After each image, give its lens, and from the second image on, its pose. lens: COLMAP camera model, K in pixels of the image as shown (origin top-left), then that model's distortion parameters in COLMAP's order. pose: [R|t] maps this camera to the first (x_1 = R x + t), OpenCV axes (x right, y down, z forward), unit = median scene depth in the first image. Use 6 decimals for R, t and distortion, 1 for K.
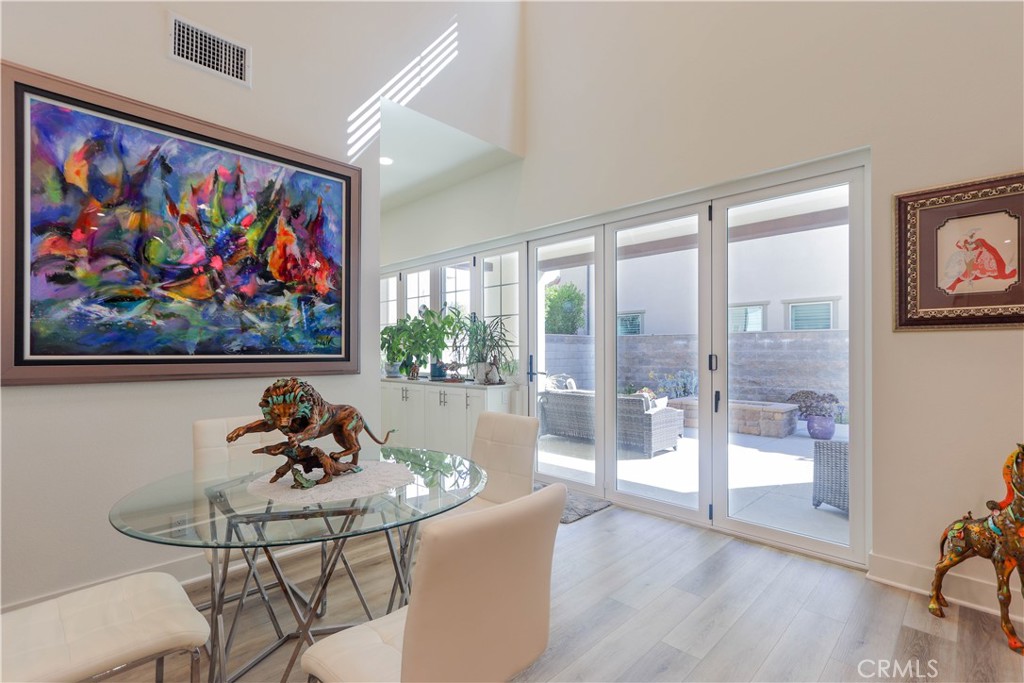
lens RADIAL K [[475.2, 0, 509.6], [0, 475.2, 342.9], [0, 0, 1]] dist [0.002662, 0.000534]
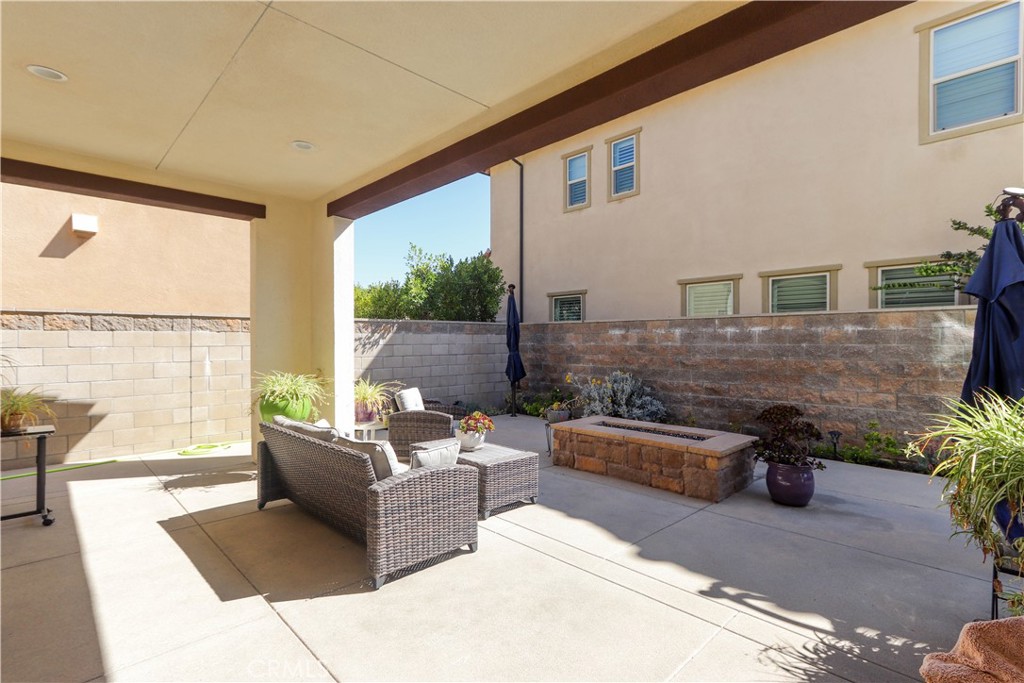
lens RADIAL K [[475.2, 0, 514.0], [0, 475.2, 339.6], [0, 0, 1]] dist [0.002662, 0.000534]
pose [[0.999737, -0.001154, -0.022903, 0.253955], [0.001484, 0.999895, 0.014406, -0.000361], [0.022884, -0.014436, 0.999634, 0.321092]]
